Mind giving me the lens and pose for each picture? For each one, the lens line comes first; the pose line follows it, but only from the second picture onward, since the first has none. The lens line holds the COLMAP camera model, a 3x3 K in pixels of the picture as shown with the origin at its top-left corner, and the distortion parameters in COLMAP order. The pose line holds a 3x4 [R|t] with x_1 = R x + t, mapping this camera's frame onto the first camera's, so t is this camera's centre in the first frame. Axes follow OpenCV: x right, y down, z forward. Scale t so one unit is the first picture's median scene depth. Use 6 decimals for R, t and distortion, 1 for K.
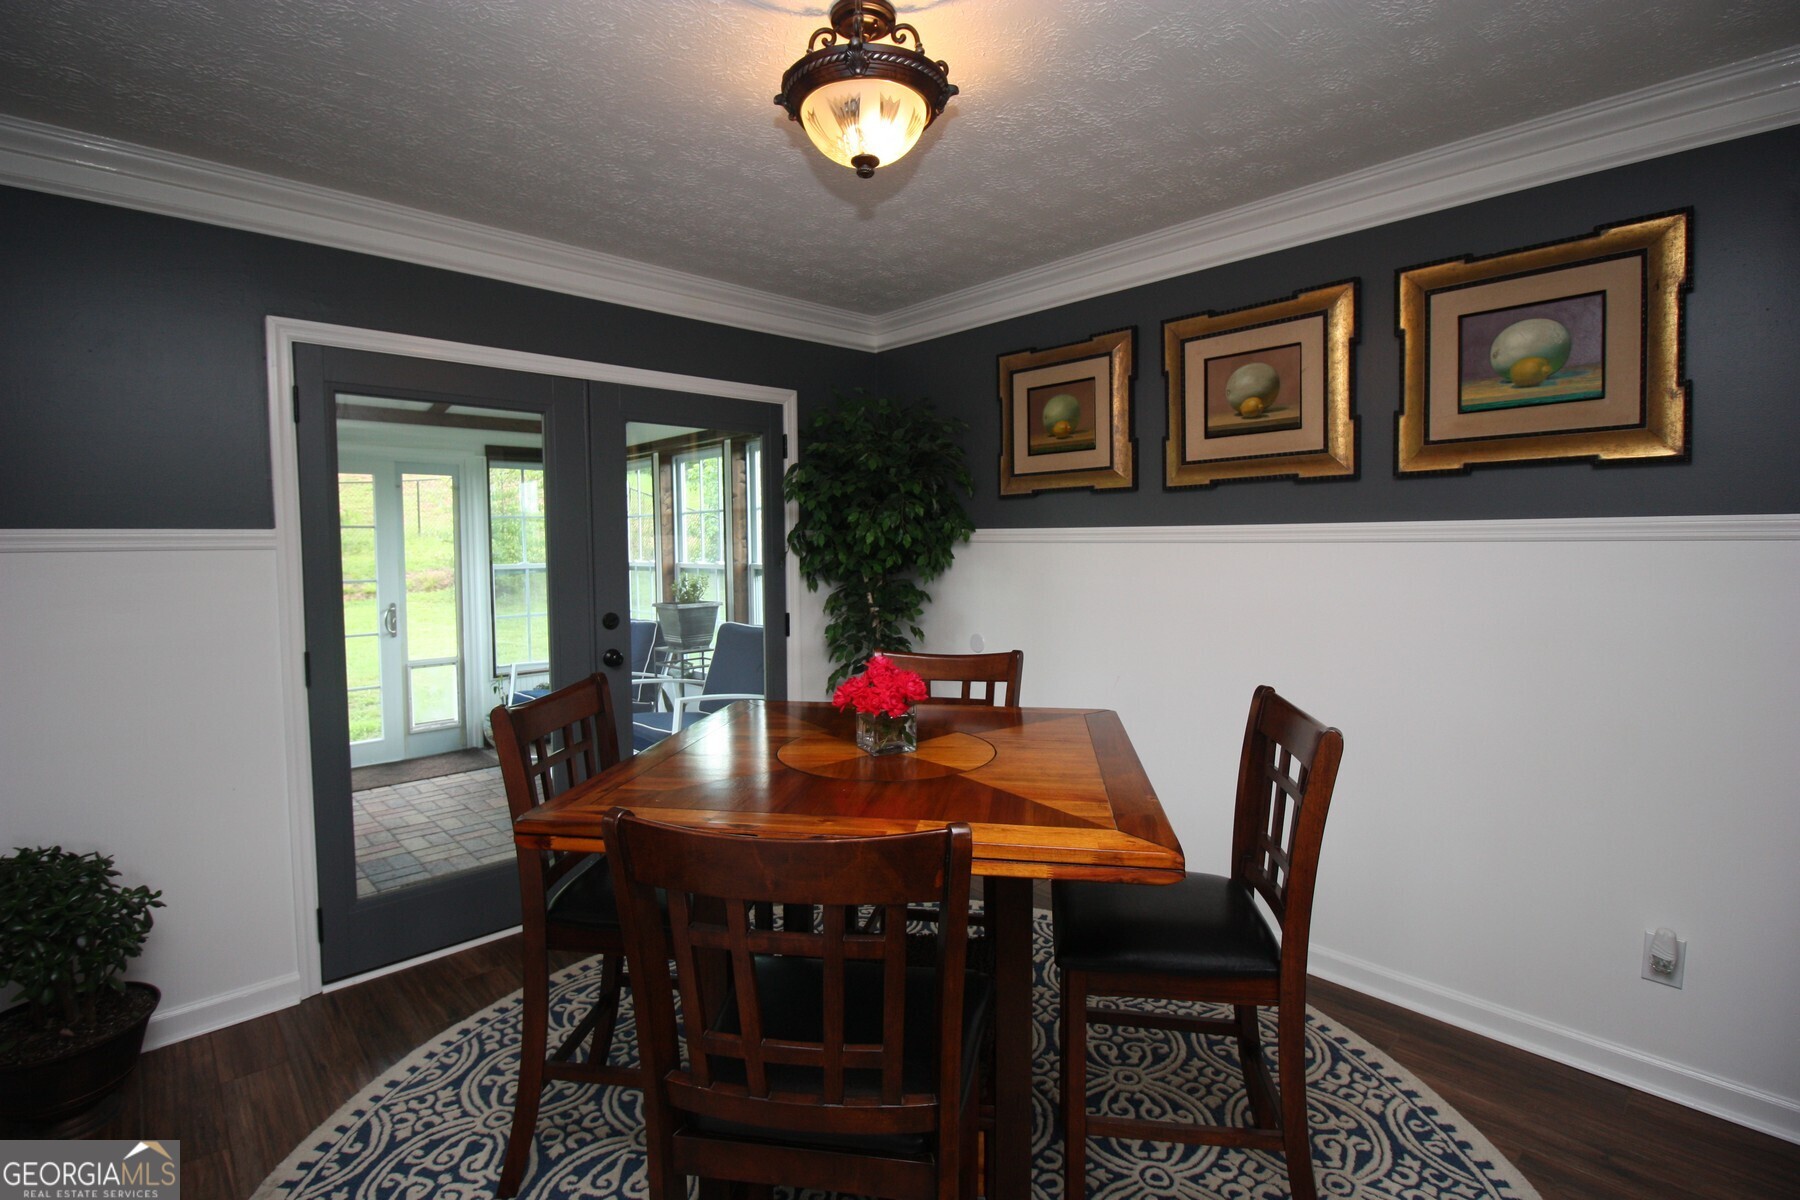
lens RADIAL K [[833.1, 0, 894.0], [0, 833.1, 586.2], [0, 0, 1]] dist [-0.007688, -0.007782]
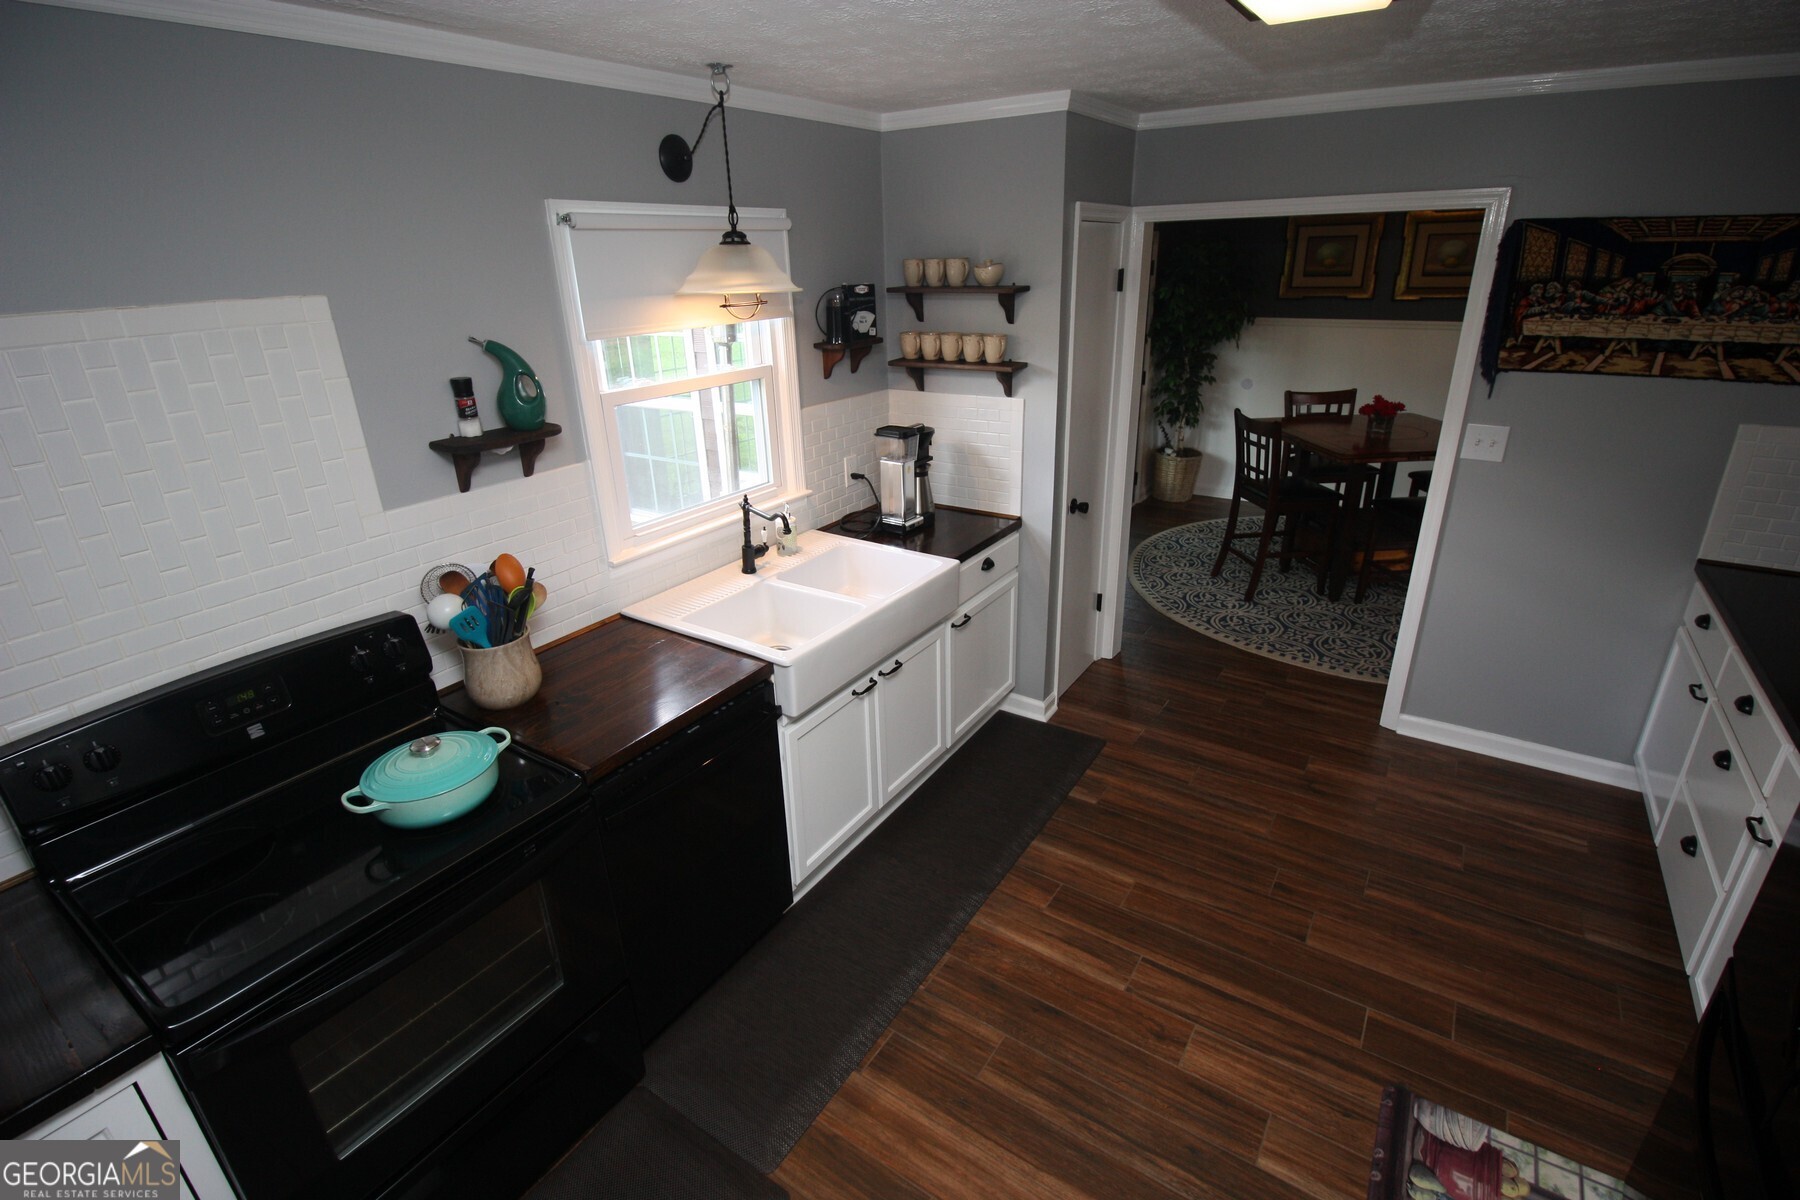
lens RADIAL K [[833.1, 0, 901.1], [0, 833.1, 587.2], [0, 0, 1]] dist [-0.007688, -0.007782]
pose [[0.975210, -0.097835, 0.198479, -1.328183], [0.030615, 0.947979, 0.316857, -0.137304], [-0.219154, -0.302925, 0.927474, -0.810874]]
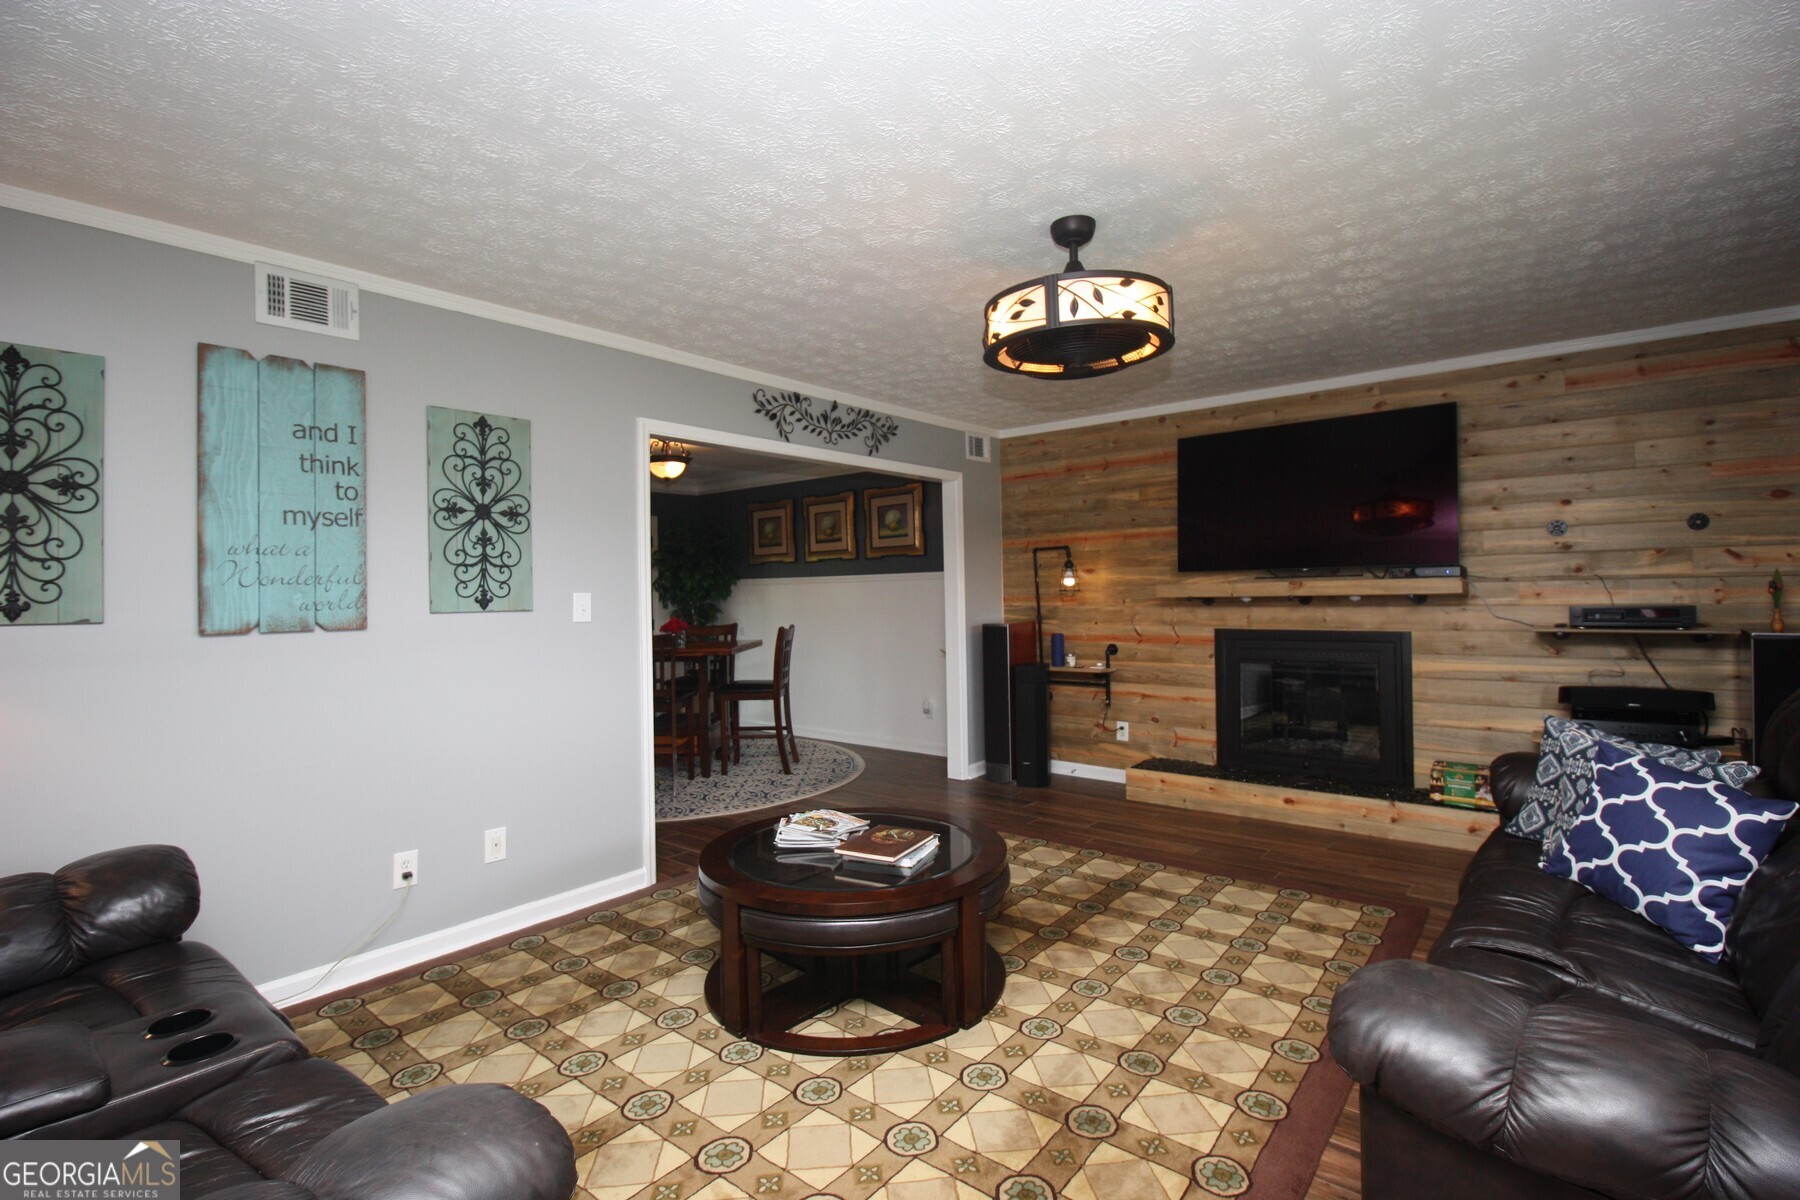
lens RADIAL K [[833.1, 0, 901.5], [0, 833.1, 599.5], [0, 0, 1]] dist [-0.007688, -0.007782]
pose [[0.990792, -0.002980, 0.135360, 0.287333], [0.010679, 0.998363, -0.056185, 0.146398], [-0.134971, 0.057113, 0.989202, -1.601609]]
